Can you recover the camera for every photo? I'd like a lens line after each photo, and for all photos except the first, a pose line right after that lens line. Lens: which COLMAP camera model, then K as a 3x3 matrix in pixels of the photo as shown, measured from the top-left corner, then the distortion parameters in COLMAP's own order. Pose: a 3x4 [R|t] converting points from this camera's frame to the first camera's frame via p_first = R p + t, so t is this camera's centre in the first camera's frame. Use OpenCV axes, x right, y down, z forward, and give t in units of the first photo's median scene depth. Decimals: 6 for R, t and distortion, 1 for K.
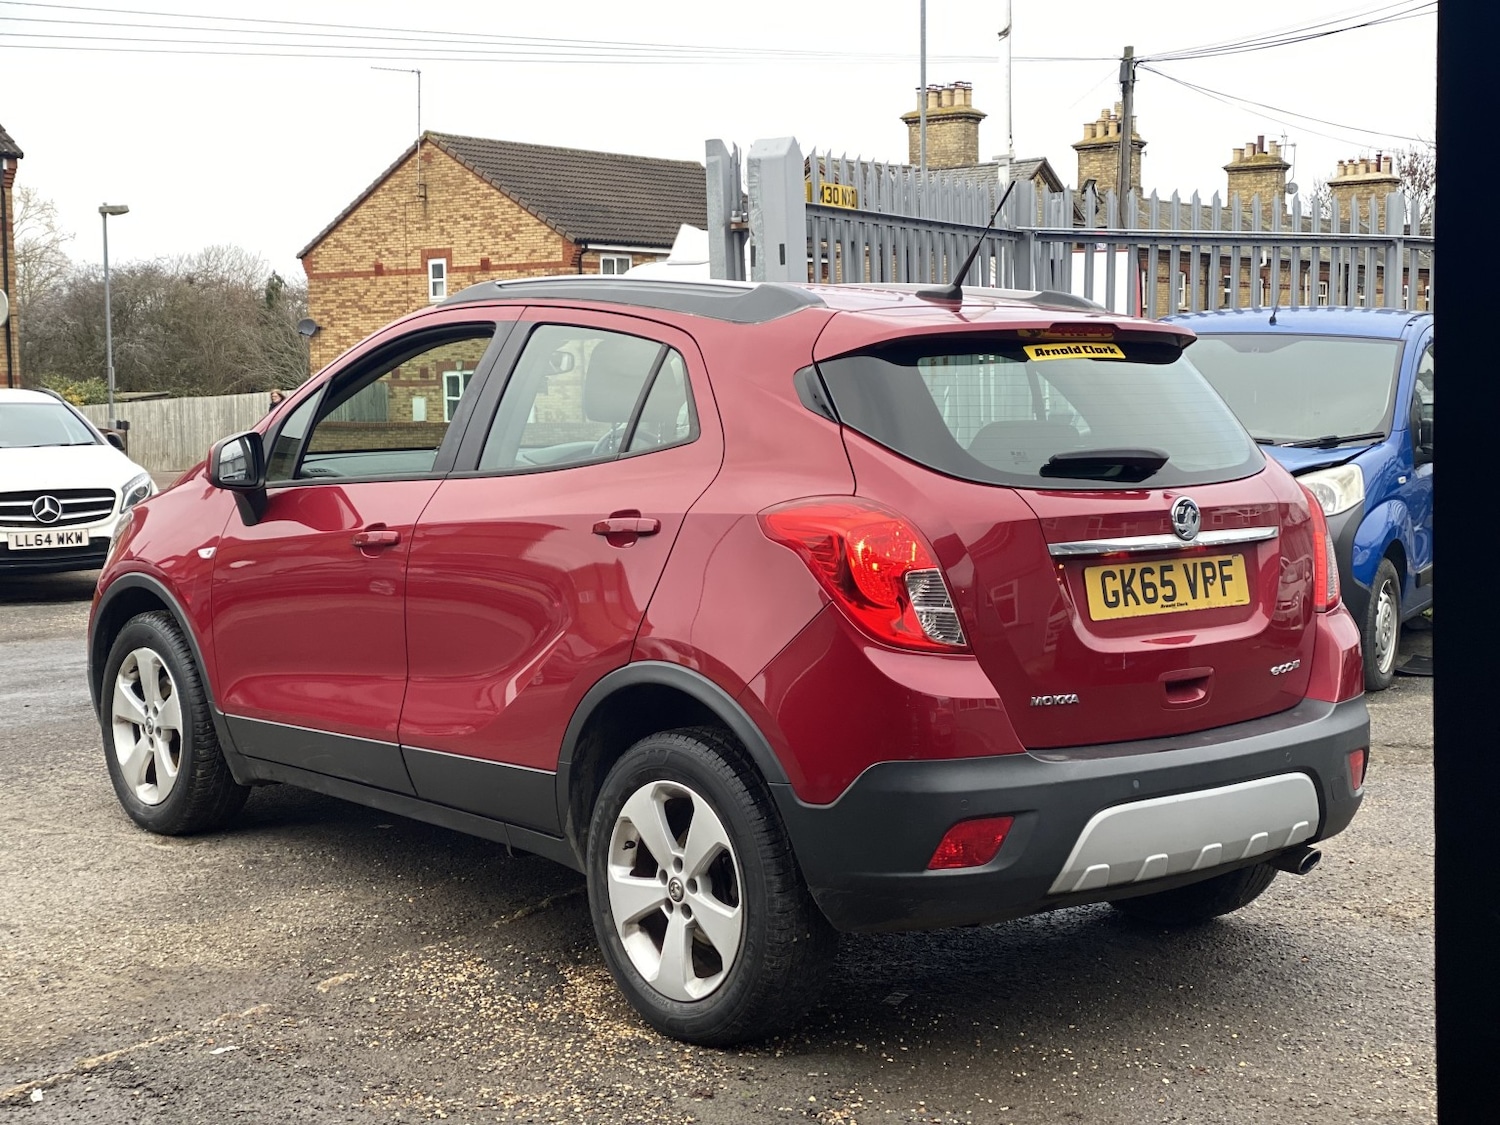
lens RADIAL K [[2236.2, 0, 727.5], [0, 2236.2, 562.4], [0, 0, 1]] dist [0.119890, 0.000000]
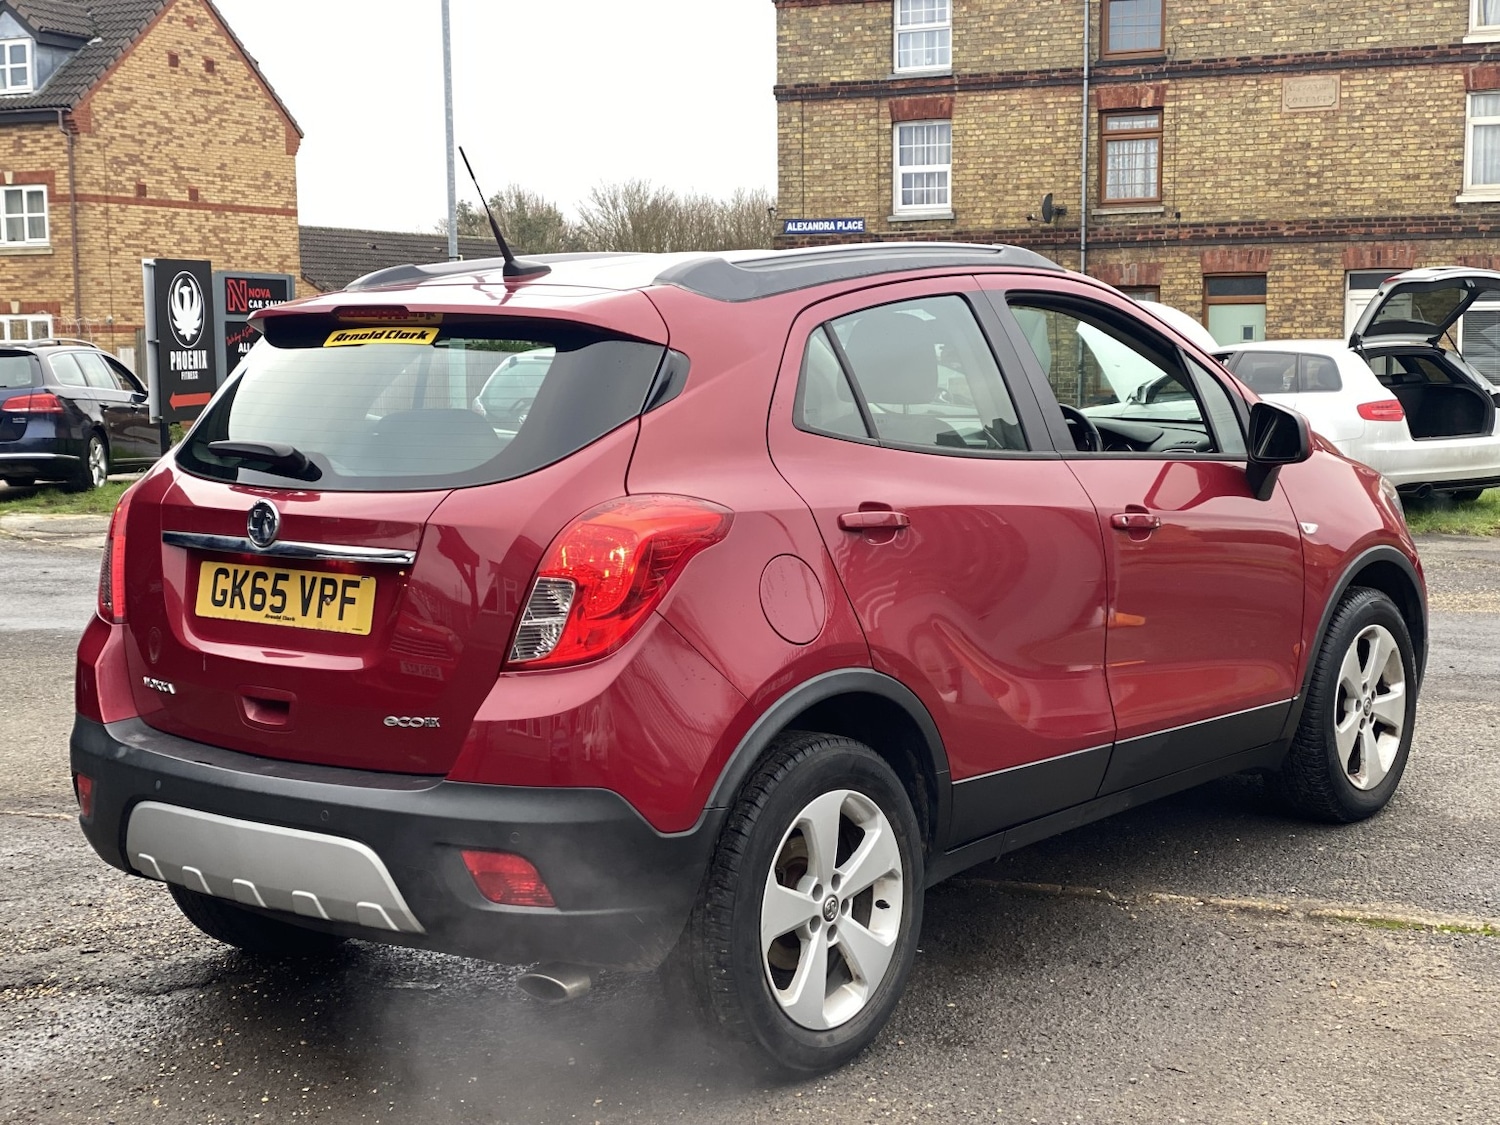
lens RADIAL K [[2236.2, 0, 758.5], [0, 2236.2, 552.9], [0, 0, 1]] dist [0.119890, 0.000000]
pose [[0.211521, 0.106714, -0.971530, 1.103465], [-0.074073, 0.992913, 0.092935, -0.104525], [0.974563, 0.052306, 0.217927, 0.966986]]
